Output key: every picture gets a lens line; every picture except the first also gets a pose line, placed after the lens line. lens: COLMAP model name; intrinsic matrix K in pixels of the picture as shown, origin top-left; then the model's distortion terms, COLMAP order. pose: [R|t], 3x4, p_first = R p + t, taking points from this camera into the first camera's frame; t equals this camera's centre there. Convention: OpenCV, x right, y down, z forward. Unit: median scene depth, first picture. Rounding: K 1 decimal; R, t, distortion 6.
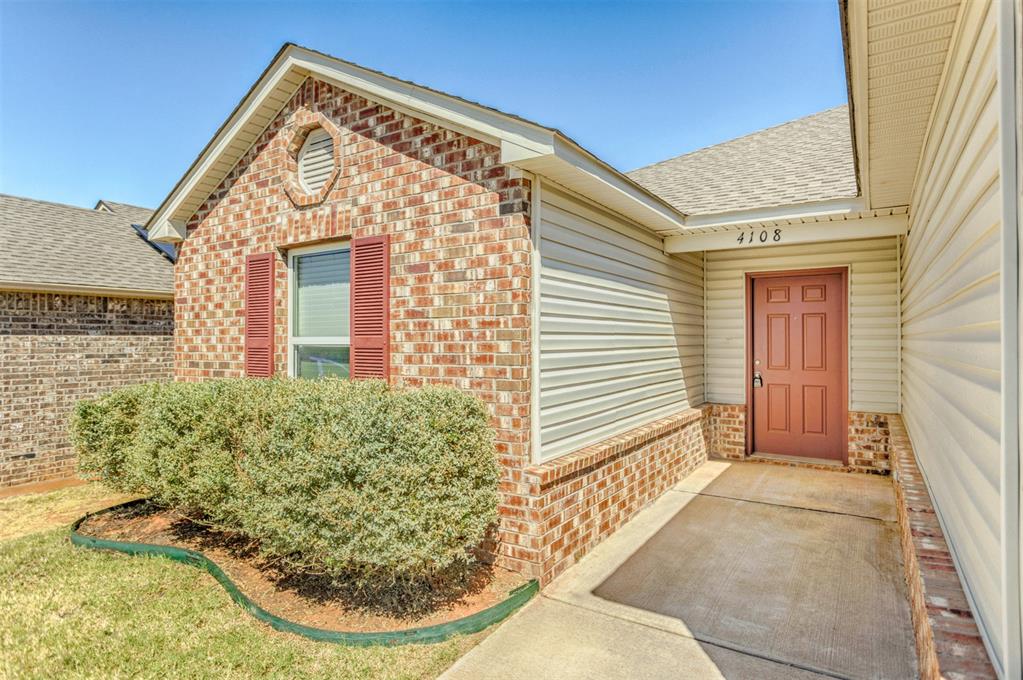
lens RADIAL K [[564.6, 0, 510.6], [0, 564.6, 337.1], [0, 0, 1]] dist [-0.007680, -0.000388]
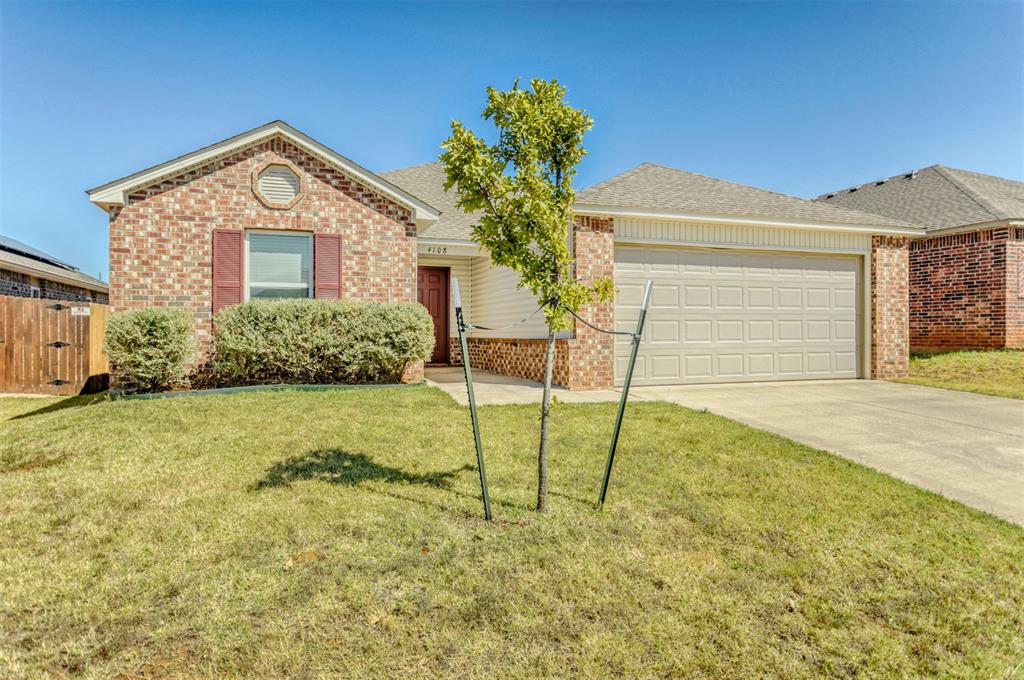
lens RADIAL K [[676.4, 0, 512.1], [0, 676.4, 339.2], [0, 0, 1]] dist [0.005381, 0.001387]
pose [[0.611948, 0.000559, 0.790898, -1.769692], [-0.005258, 0.999981, 0.003362, 0.187922], [-0.790881, -0.006216, 0.611939, -1.002682]]
